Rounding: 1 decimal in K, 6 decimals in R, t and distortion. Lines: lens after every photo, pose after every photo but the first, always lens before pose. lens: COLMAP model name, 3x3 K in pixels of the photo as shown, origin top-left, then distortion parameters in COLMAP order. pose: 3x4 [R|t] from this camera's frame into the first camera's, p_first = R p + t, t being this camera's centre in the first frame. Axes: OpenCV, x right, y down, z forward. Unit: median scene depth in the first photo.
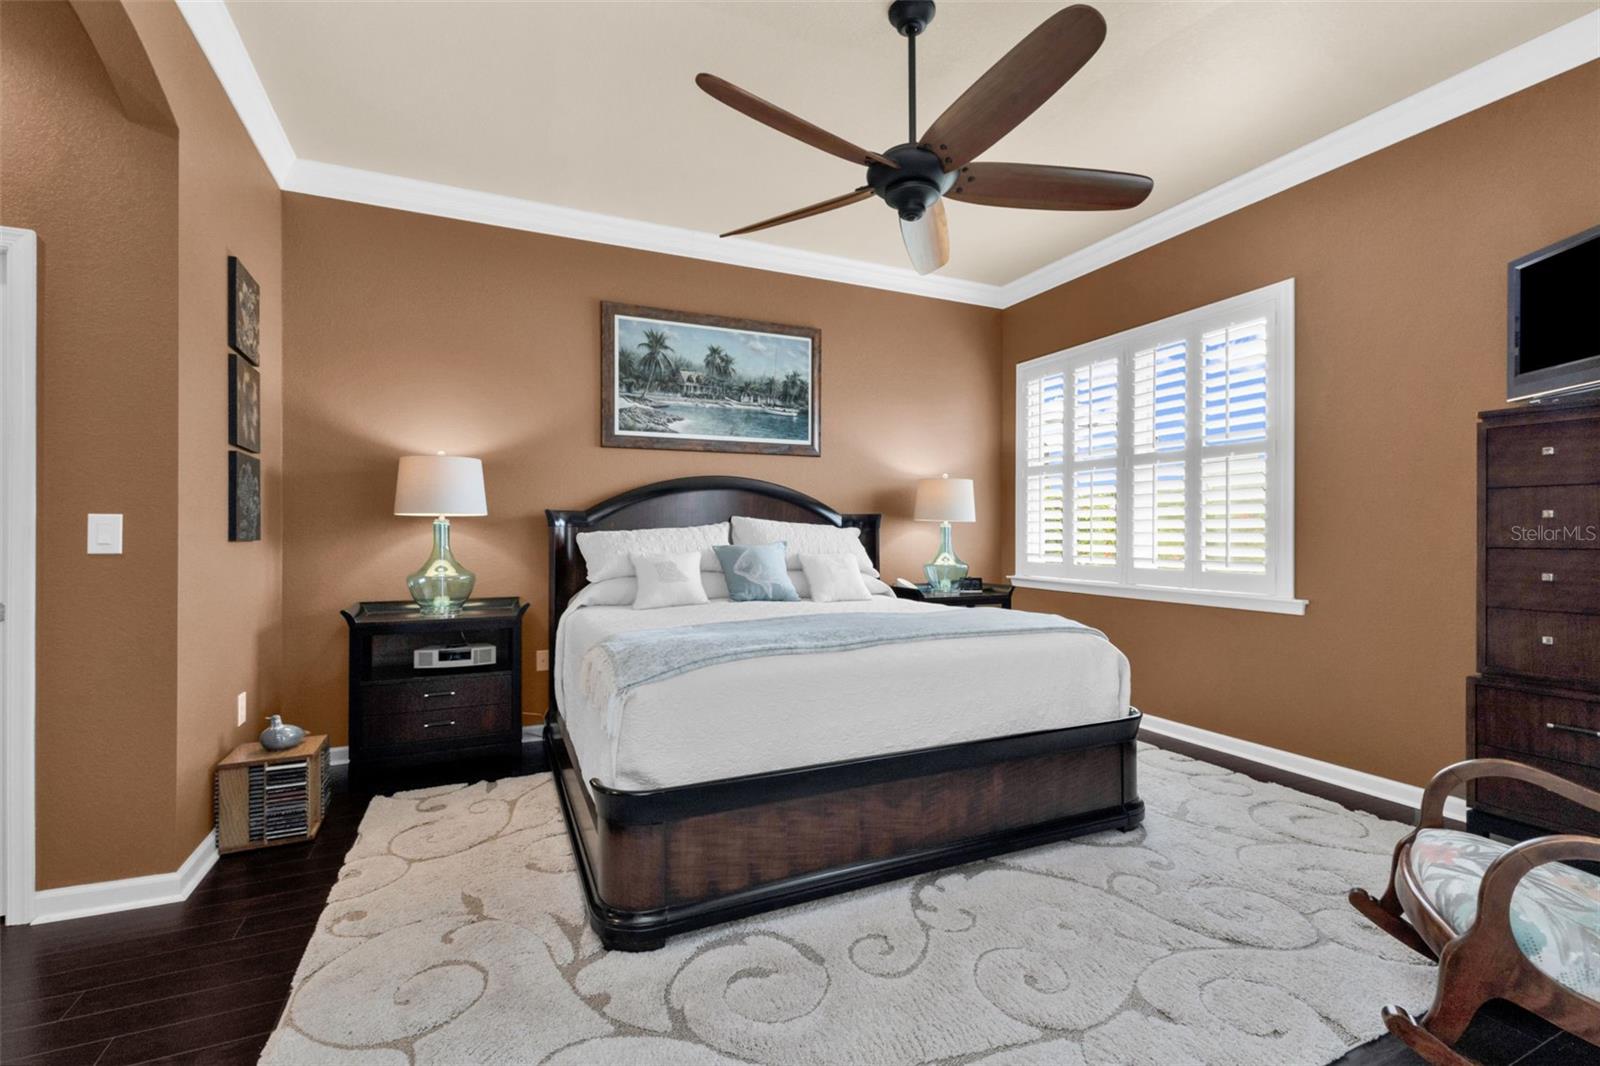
lens RADIAL K [[705.3, 0, 802.3], [0, 705.3, 534.4], [0, 0, 1]] dist [0.009029, 0.000150]
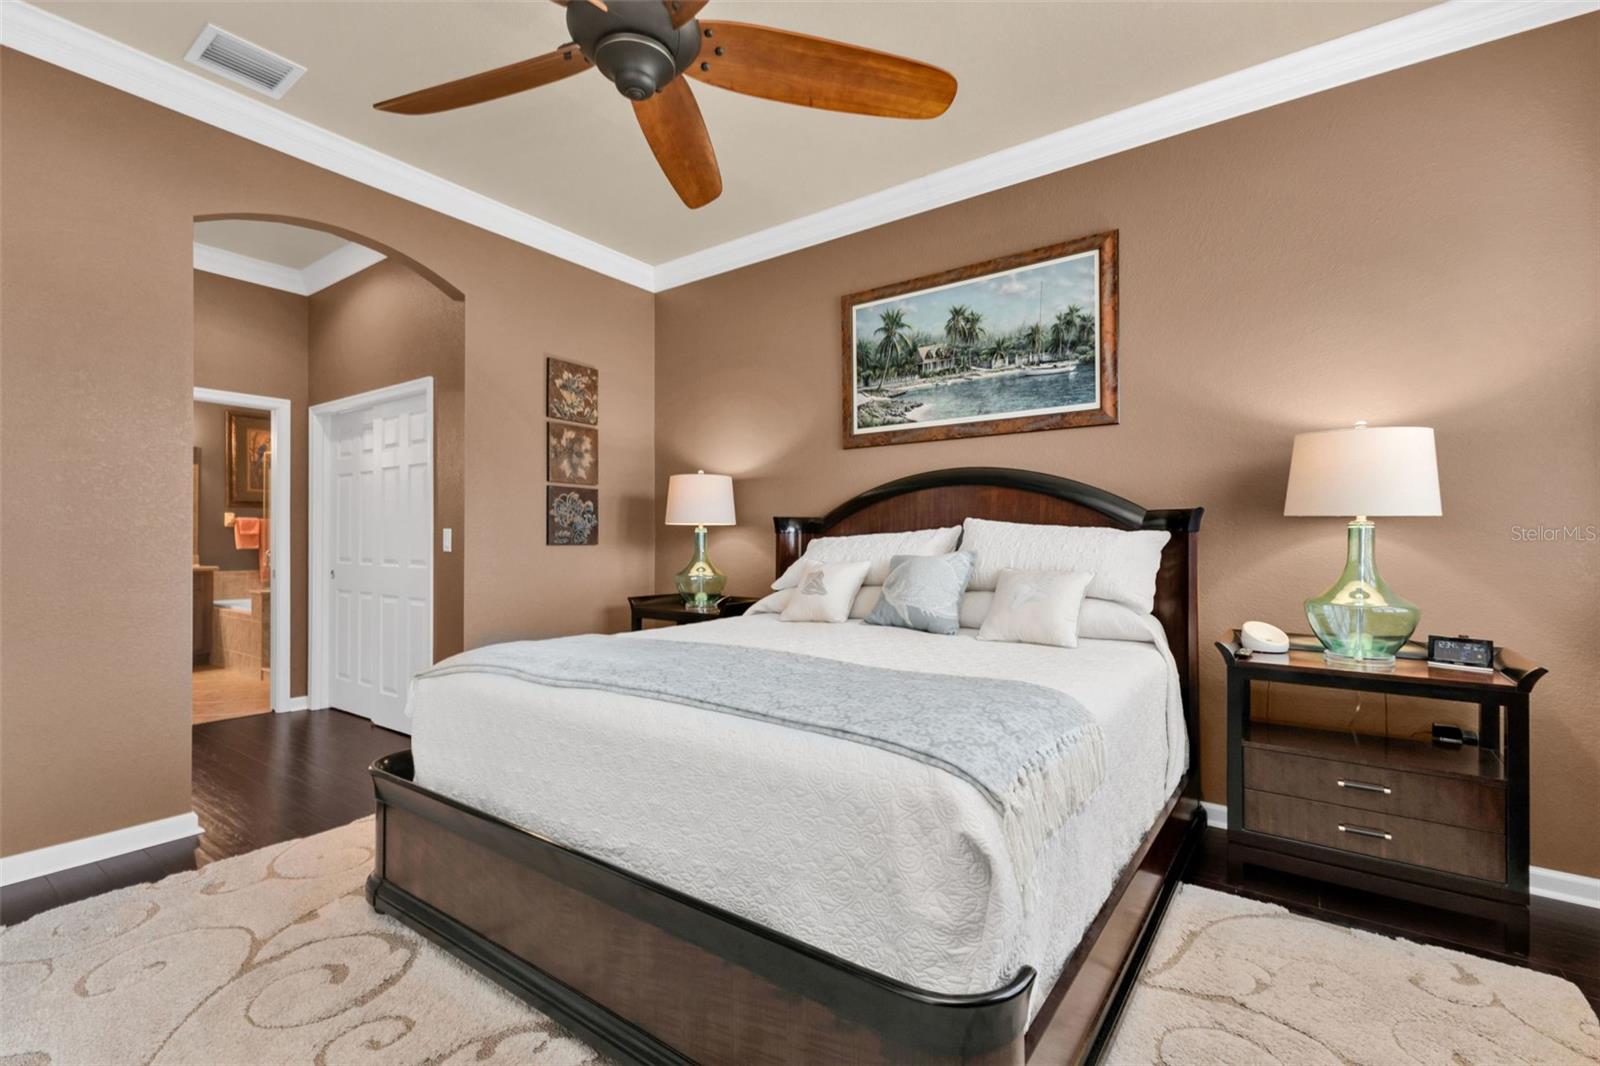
lens RADIAL K [[705.3, 0, 802.3], [0, 705.3, 534.4], [0, 0, 1]] dist [0.009029, 0.000150]
pose [[0.493656, -0.003823, -0.869649, 0.492670], [-0.001565, 0.999985, -0.005284, -0.003288], [0.869656, 0.003970, 0.493642, 0.458235]]
